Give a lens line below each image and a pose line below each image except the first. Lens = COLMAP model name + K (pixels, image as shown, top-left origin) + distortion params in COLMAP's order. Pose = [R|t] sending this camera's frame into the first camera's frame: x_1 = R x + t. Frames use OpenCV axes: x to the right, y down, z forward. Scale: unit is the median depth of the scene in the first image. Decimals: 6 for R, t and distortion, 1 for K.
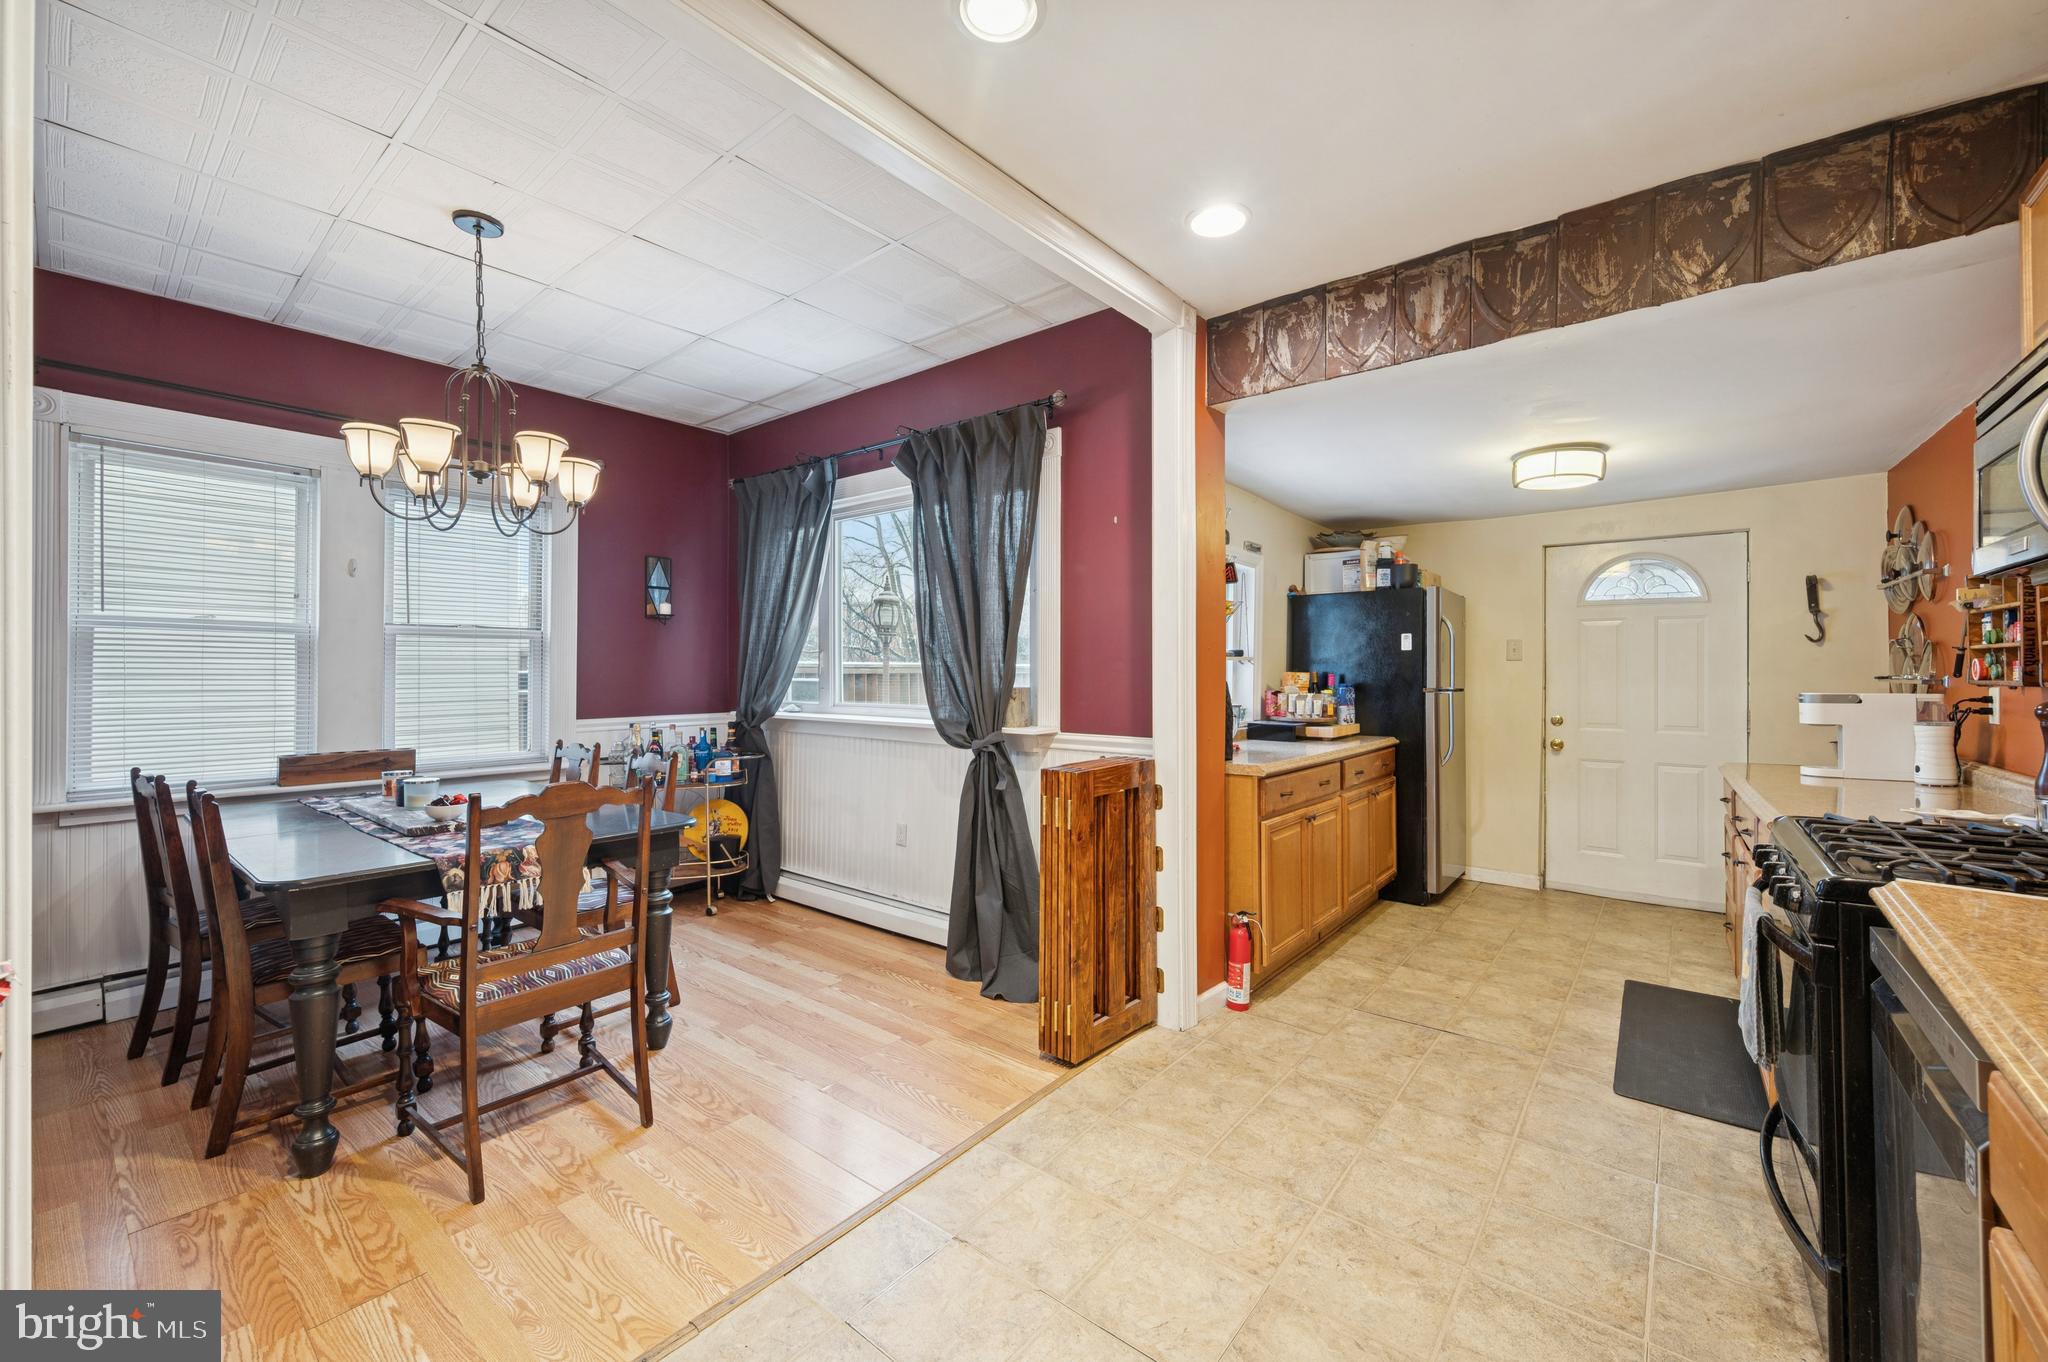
lens RADIAL K [[812.8, 0, 1024.1], [0, 812.8, 676.1], [0, 0, 1]] dist [-0.003928, -0.000293]
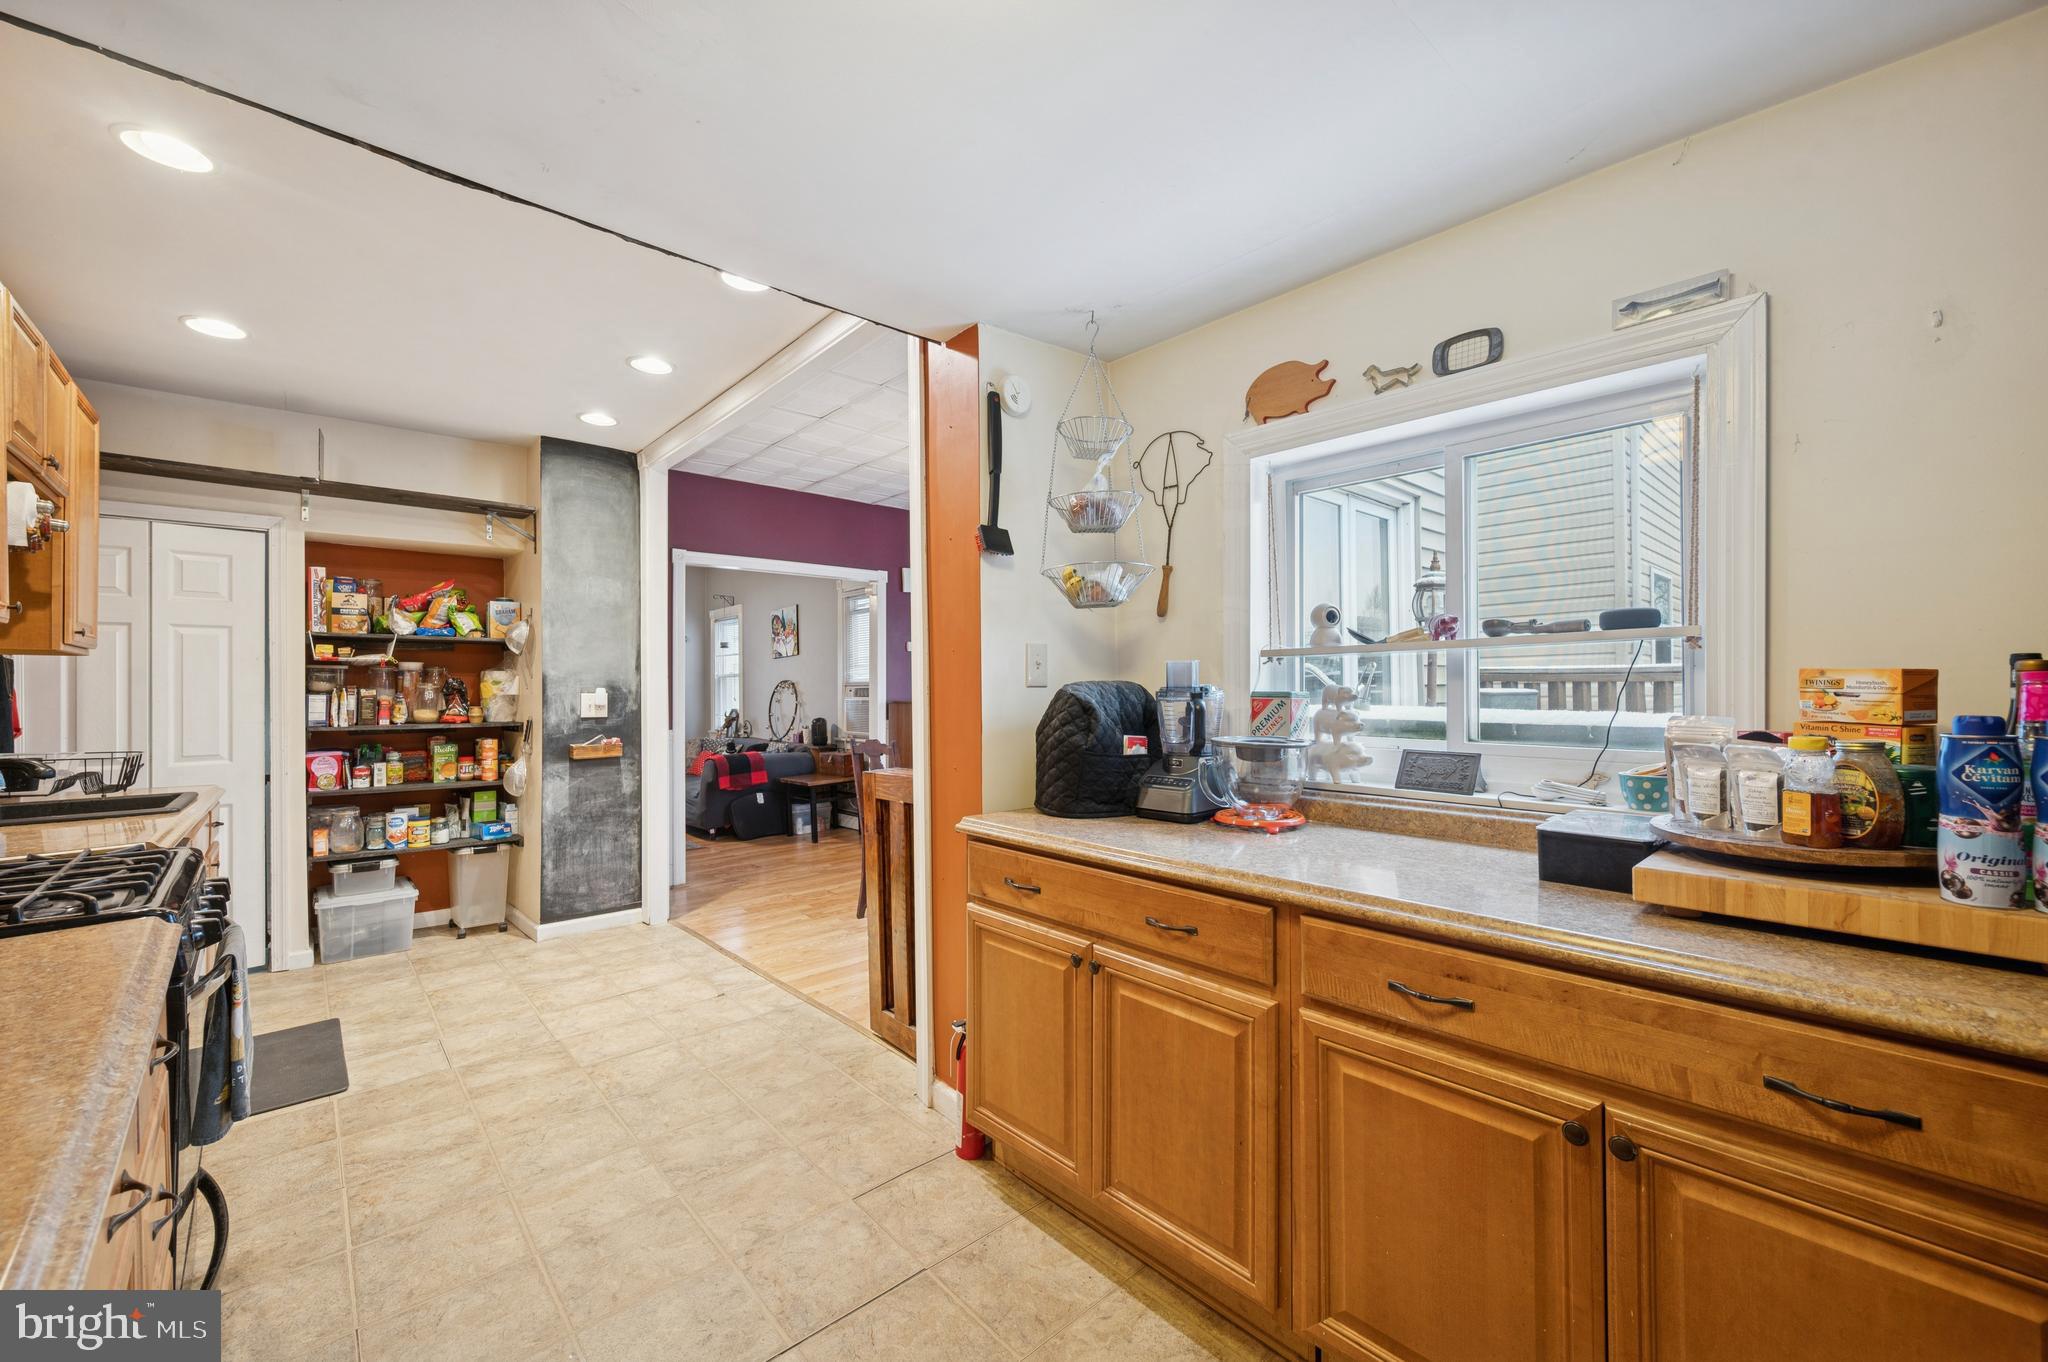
lens RADIAL K [[812.8, 0, 1017.7], [0, 812.8, 682.3], [0, 0, 1]] dist [-0.003928, -0.000293]
pose [[-0.158509, -0.005176, -0.987344, 1.082258], [0.002542, 0.999981, -0.005650, 0.005335], [0.987354, -0.003405, -0.158492, 1.306617]]
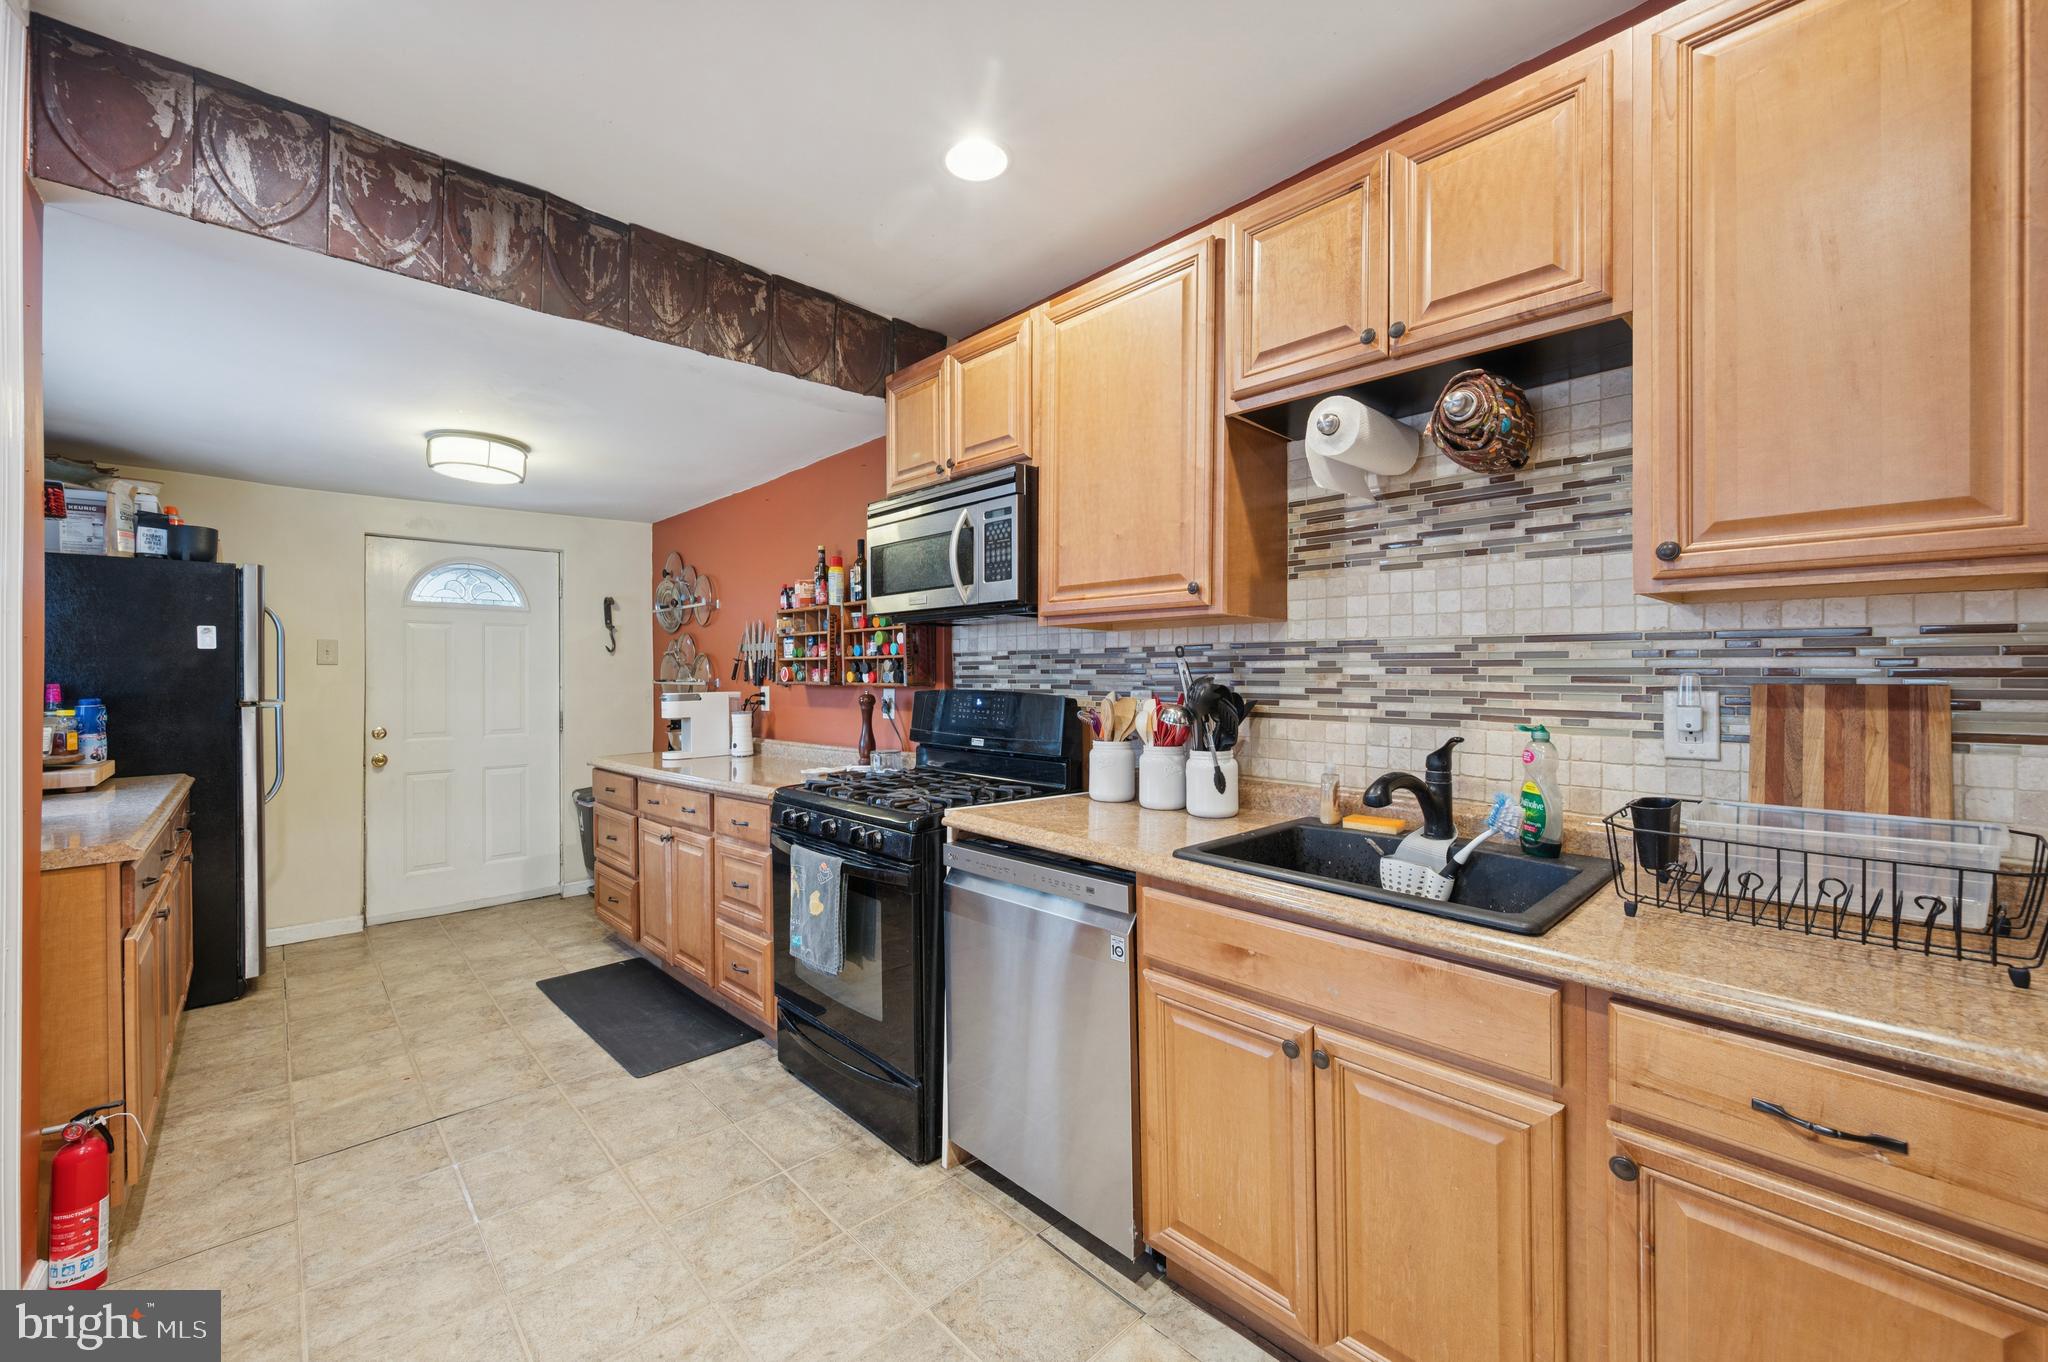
lens RADIAL K [[812.8, 0, 1030.8], [0, 812.8, 673.0], [0, 0, 1]] dist [-0.003928, -0.000293]
pose [[0.129330, -0.000608, 0.991601, -0.224803], [0.010828, 0.999941, -0.000800, -0.004039], [-0.991542, 0.010840, 0.129329, 0.318595]]
